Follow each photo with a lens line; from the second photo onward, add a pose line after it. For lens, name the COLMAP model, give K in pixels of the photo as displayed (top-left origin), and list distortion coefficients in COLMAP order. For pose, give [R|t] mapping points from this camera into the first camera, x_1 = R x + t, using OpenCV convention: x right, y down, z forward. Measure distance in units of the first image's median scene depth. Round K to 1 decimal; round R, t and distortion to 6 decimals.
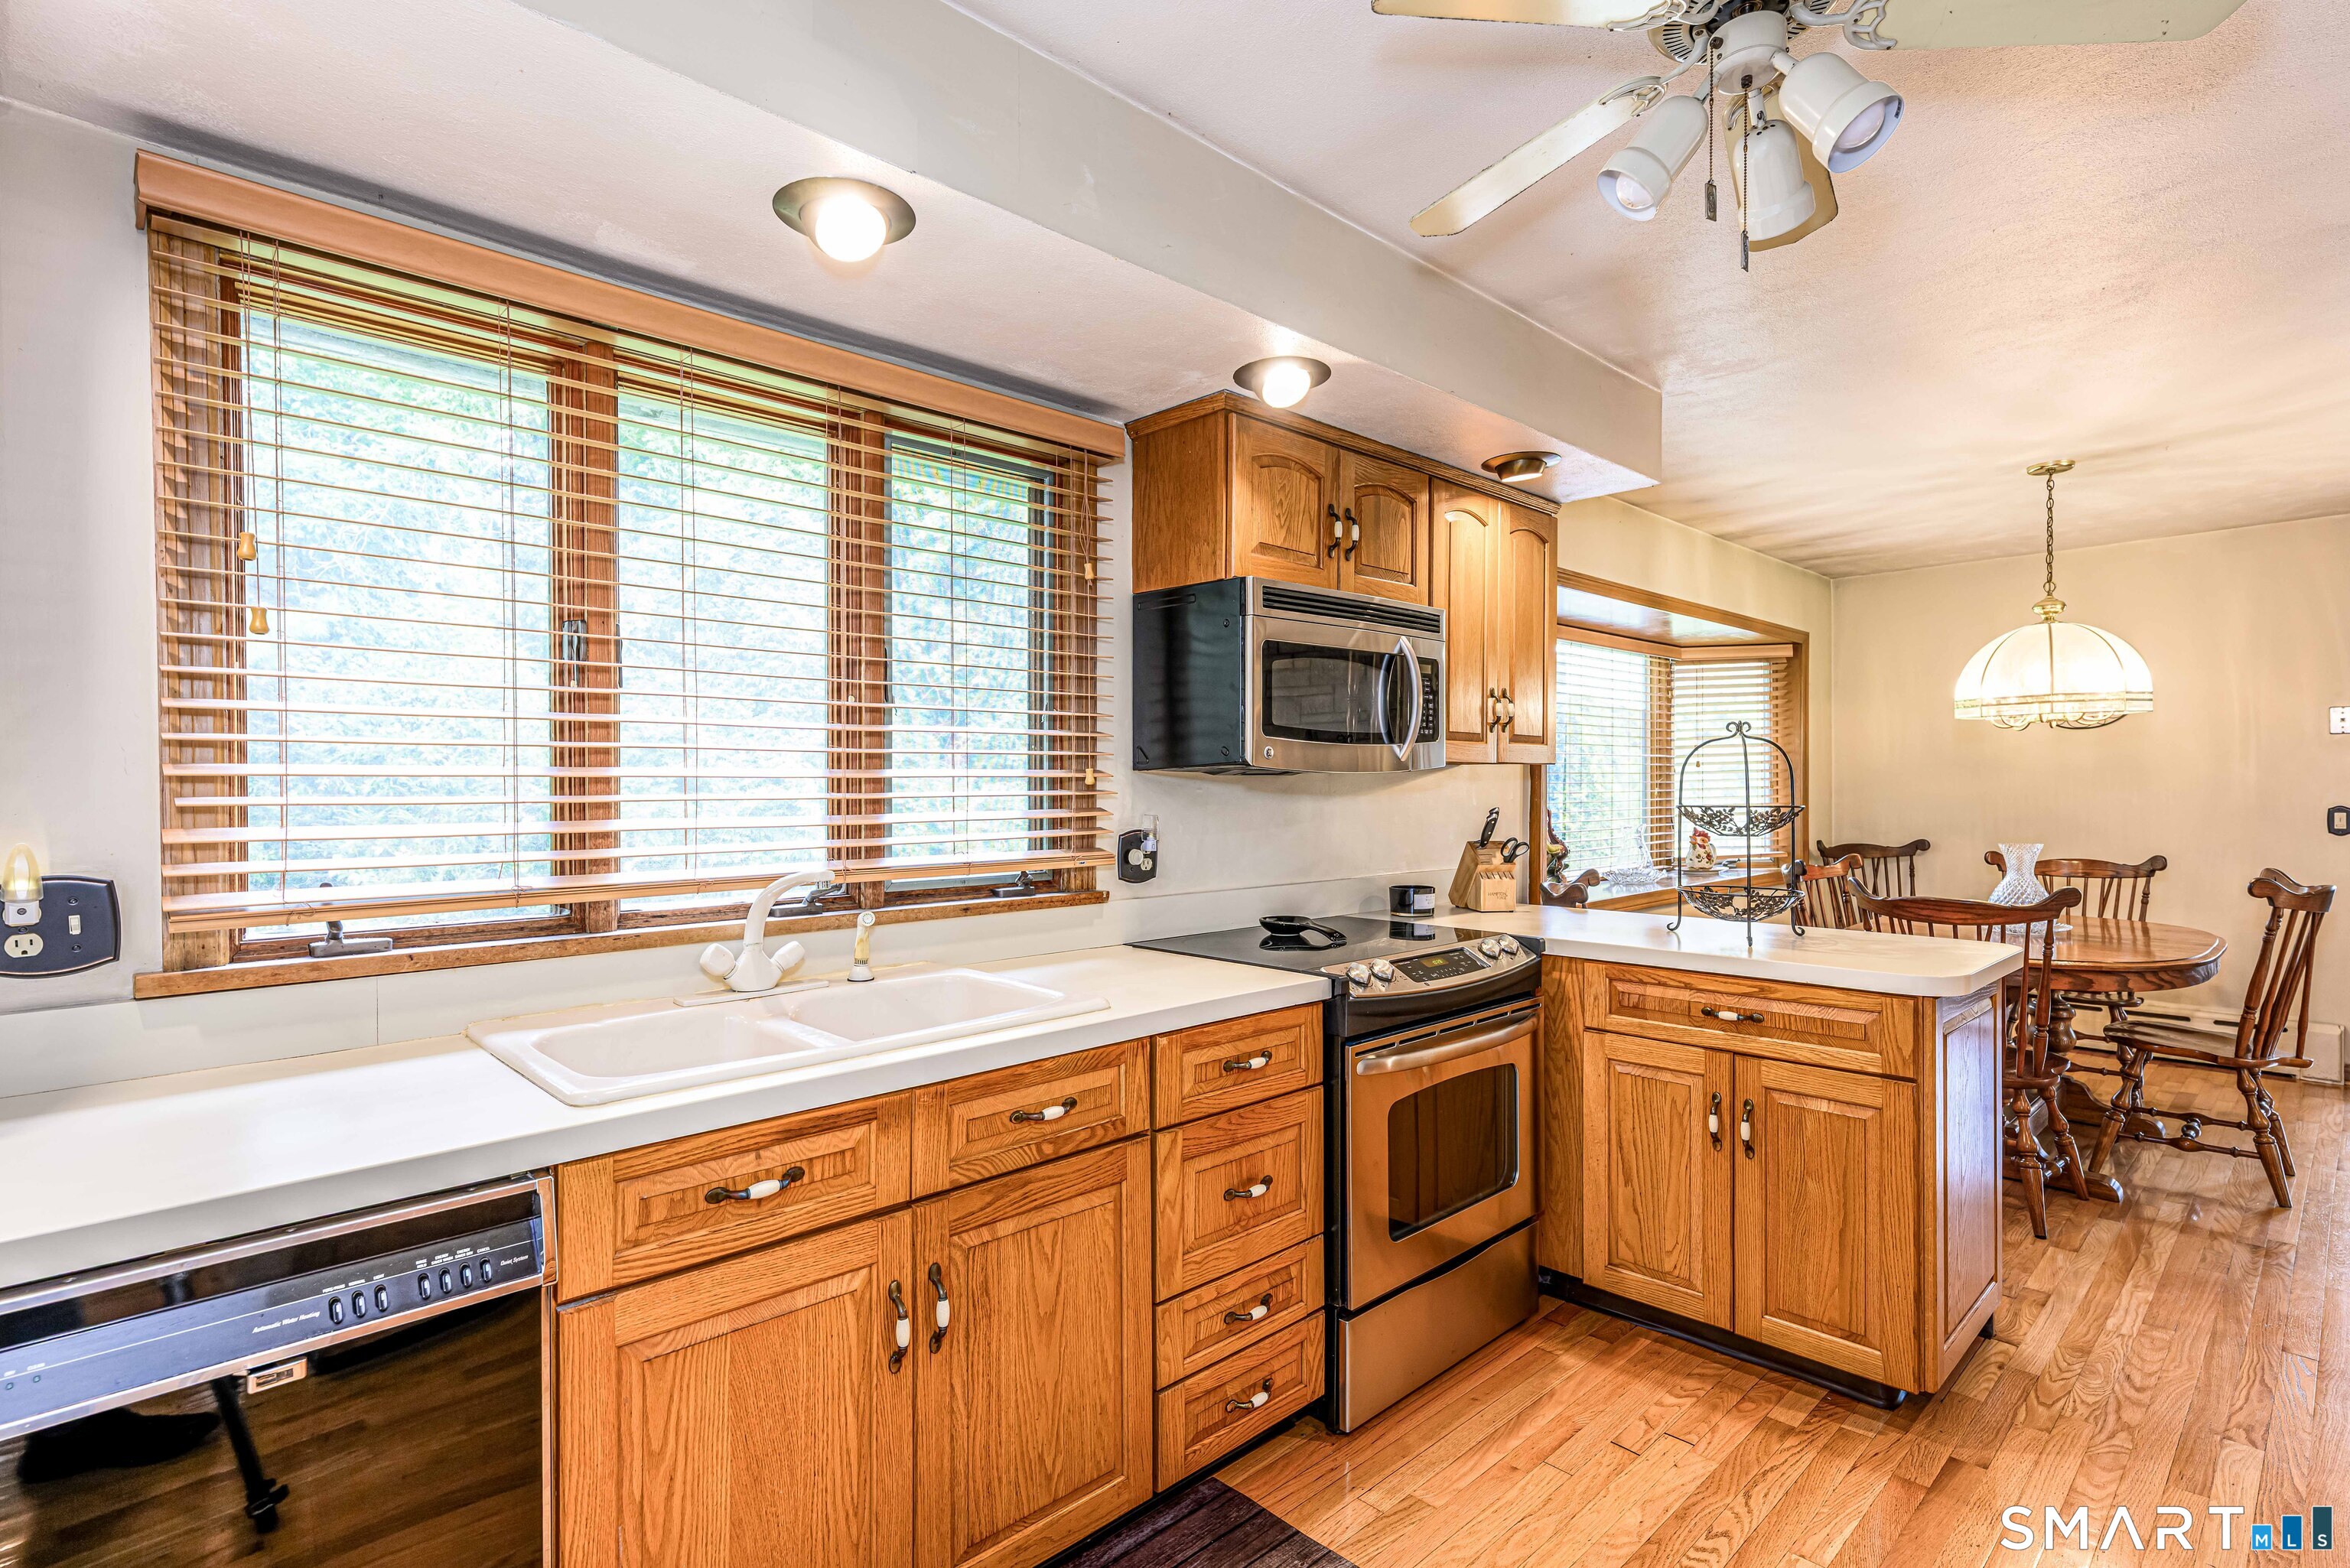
lens RADIAL K [[1125.0, 0, 1151.8], [0, 1125.0, 799.0], [0, 0, 1]] dist [0.008975, 0.000331]
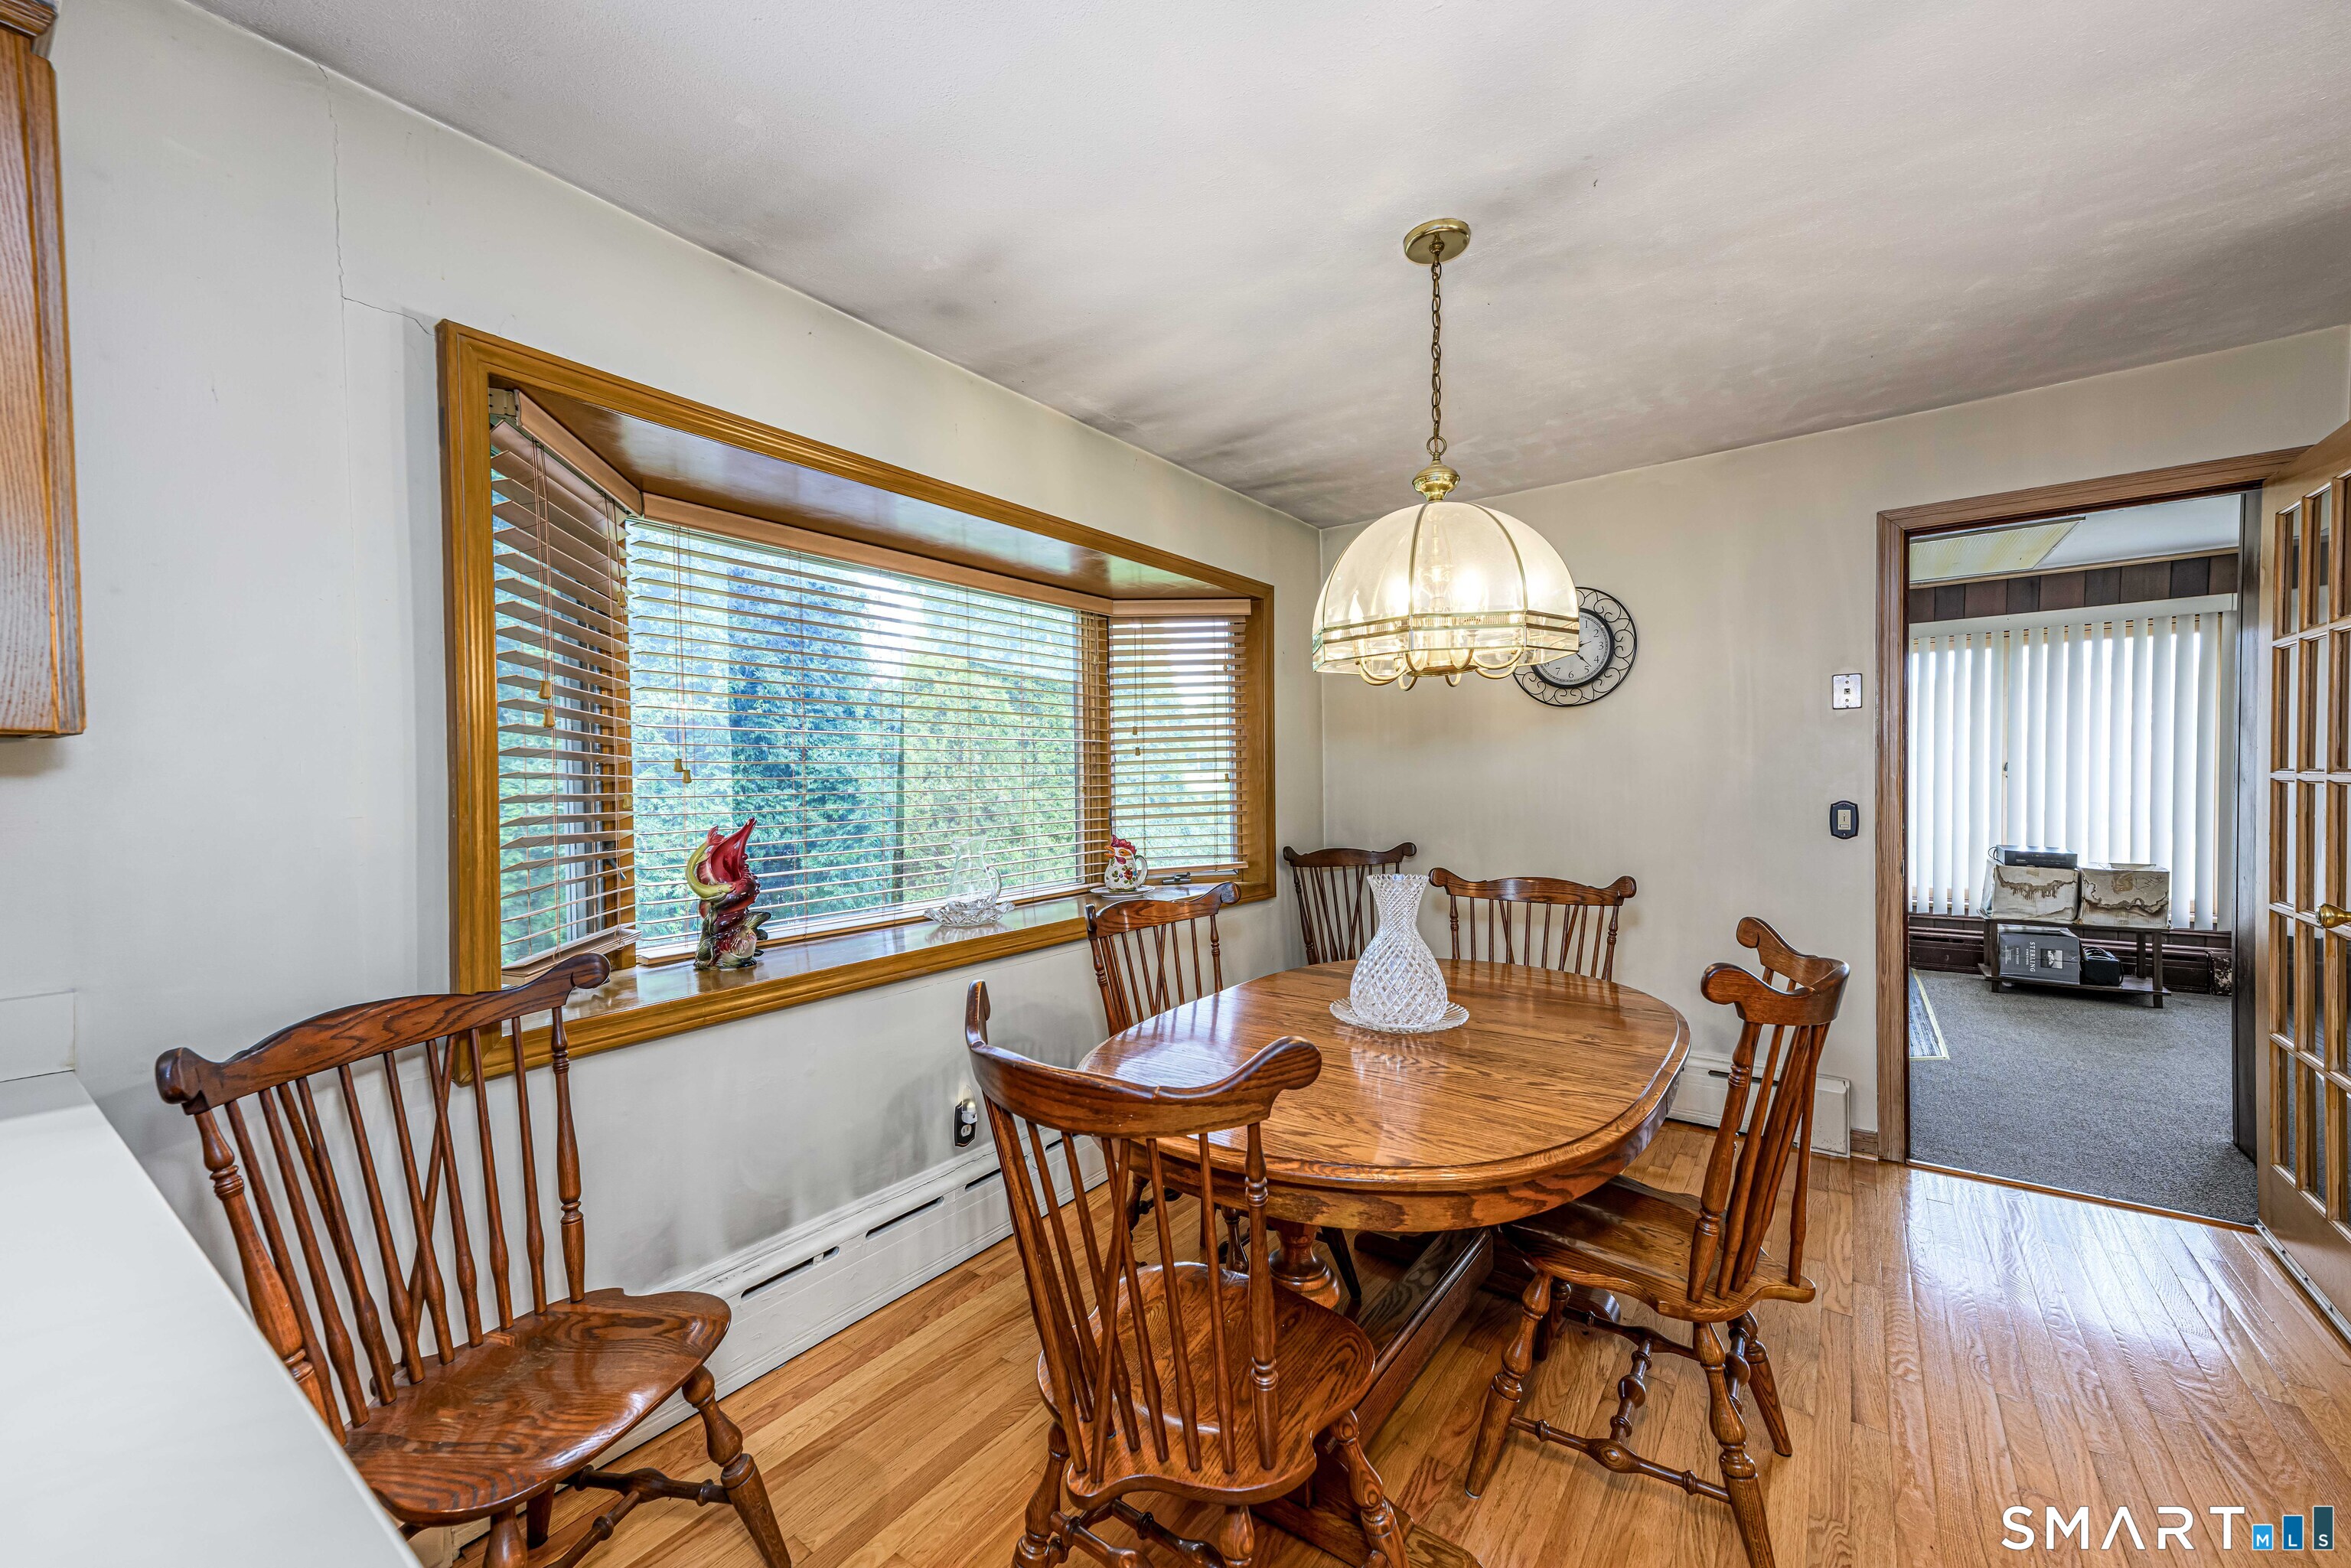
lens RADIAL K [[918.4, 0, 1161.6], [0, 918.4, 794.3], [0, 0, 1]] dist [0.024820, 0.000288]
pose [[0.983442, -0.009310, 0.180982, 0.458813], [0.007939, 0.999934, 0.008299, -0.007491], [-0.181047, -0.006725, 0.983451, 0.446507]]
